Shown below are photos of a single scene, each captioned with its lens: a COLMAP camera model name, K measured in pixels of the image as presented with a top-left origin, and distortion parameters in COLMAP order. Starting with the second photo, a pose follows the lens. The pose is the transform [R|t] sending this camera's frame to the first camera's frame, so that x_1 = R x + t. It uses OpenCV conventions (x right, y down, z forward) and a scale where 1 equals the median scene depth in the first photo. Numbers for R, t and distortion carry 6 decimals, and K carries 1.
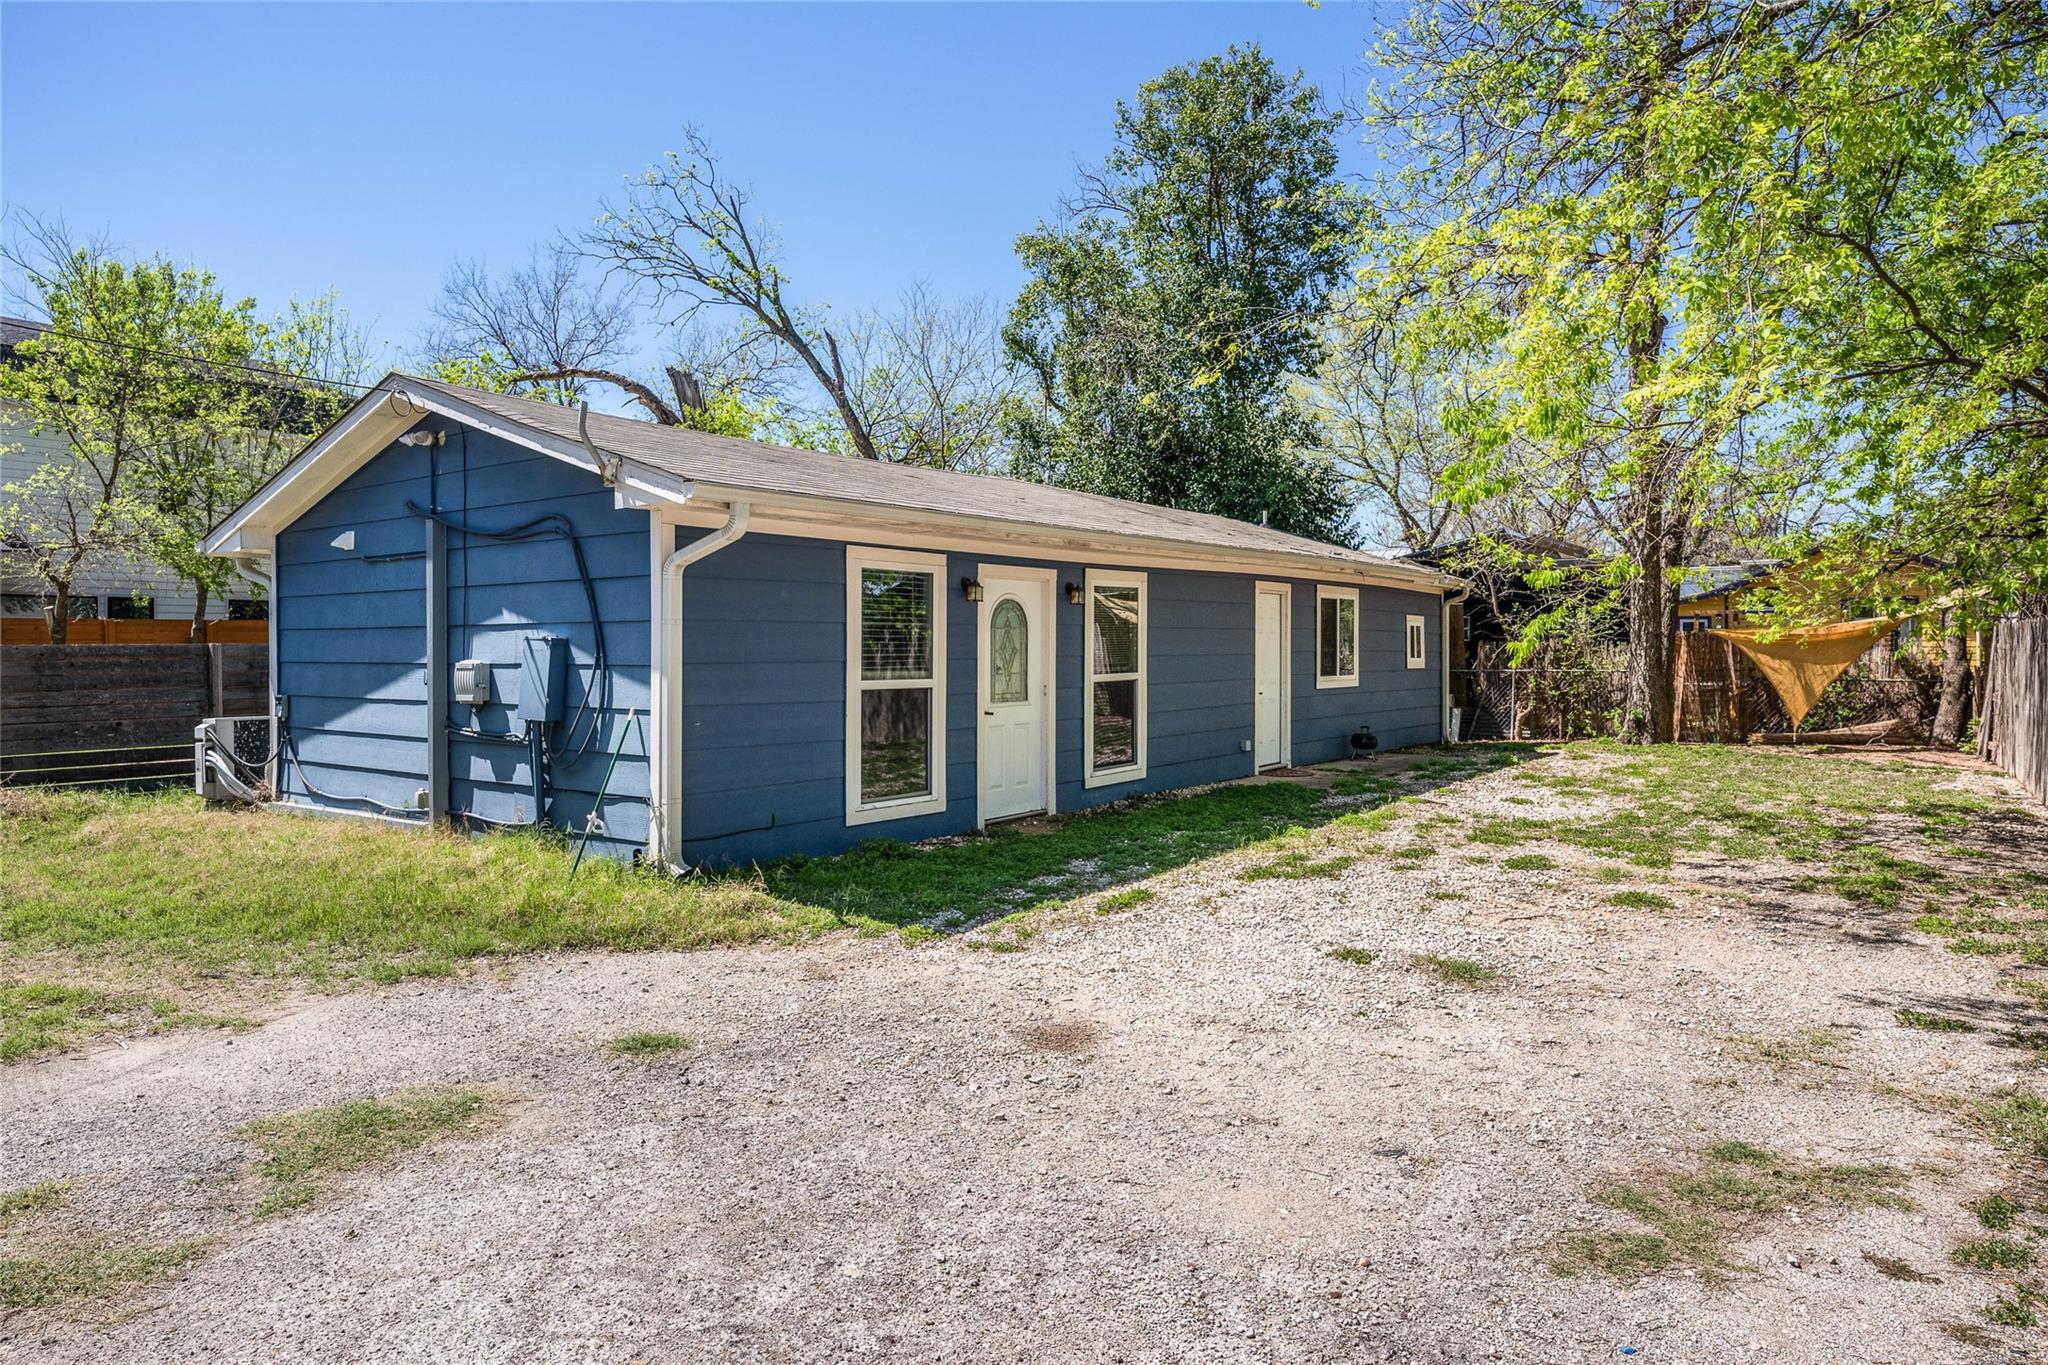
lens RADIAL K [[1194.9, 0, 1026.5], [0, 1194.9, 661.6], [0, 0, 1]] dist [0.001567, -0.000380]
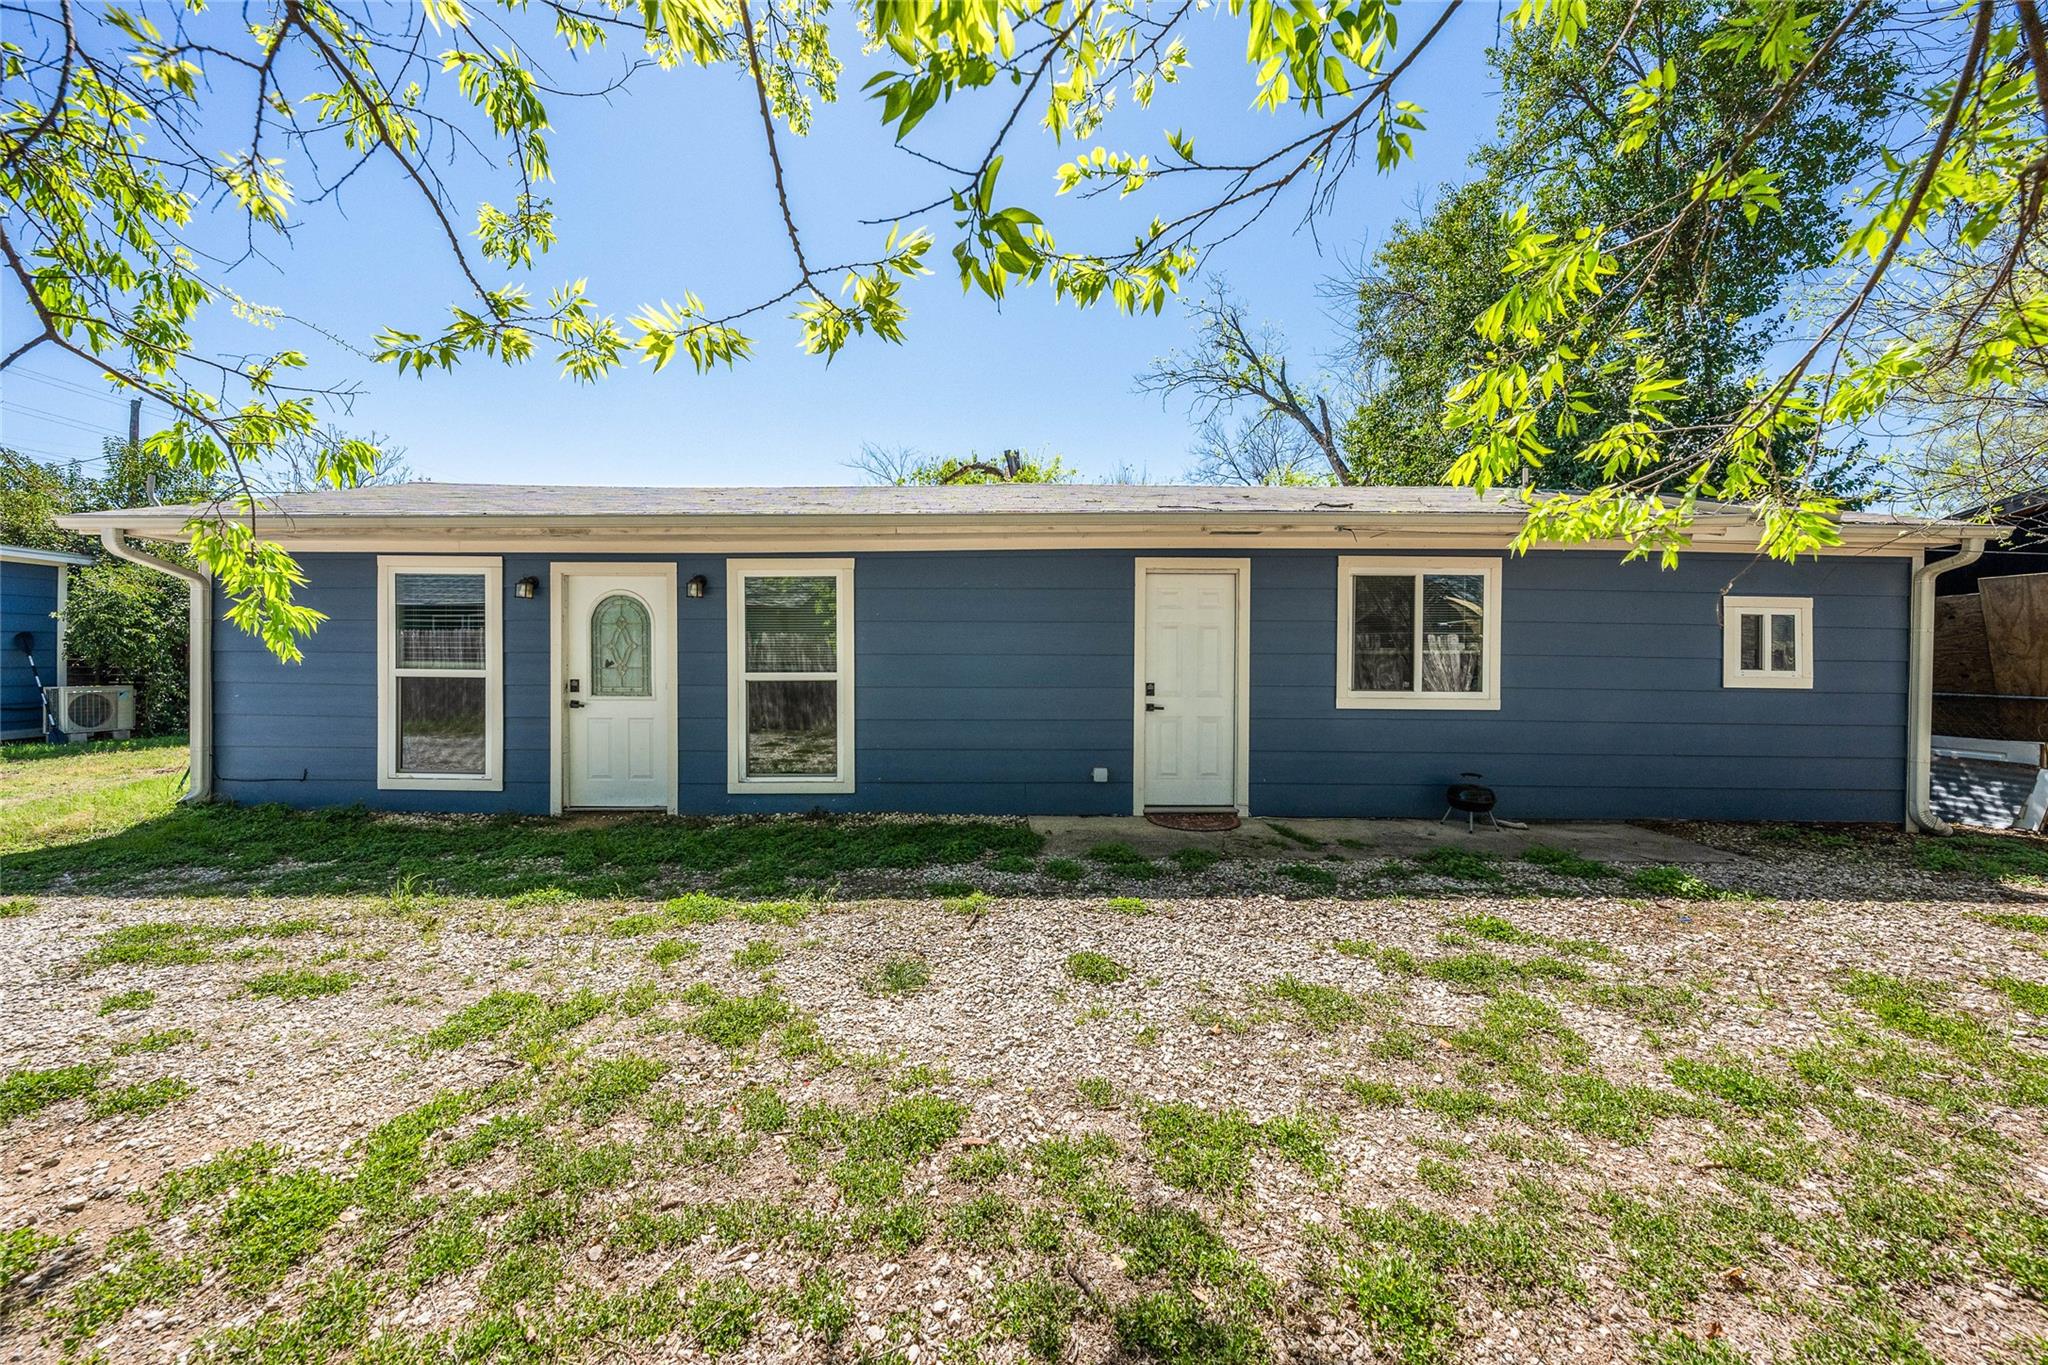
lens RADIAL K [[750.4, 0, 1024.0], [0, 750.4, 682.5], [0, 0, 1]] dist [-0.000337, 0.000056]
pose [[0.610780, 0.021088, -0.791519, 0.767315], [-0.015749, 0.999771, 0.014483, 0.007548], [0.791644, 0.003620, 0.610972, 0.955897]]
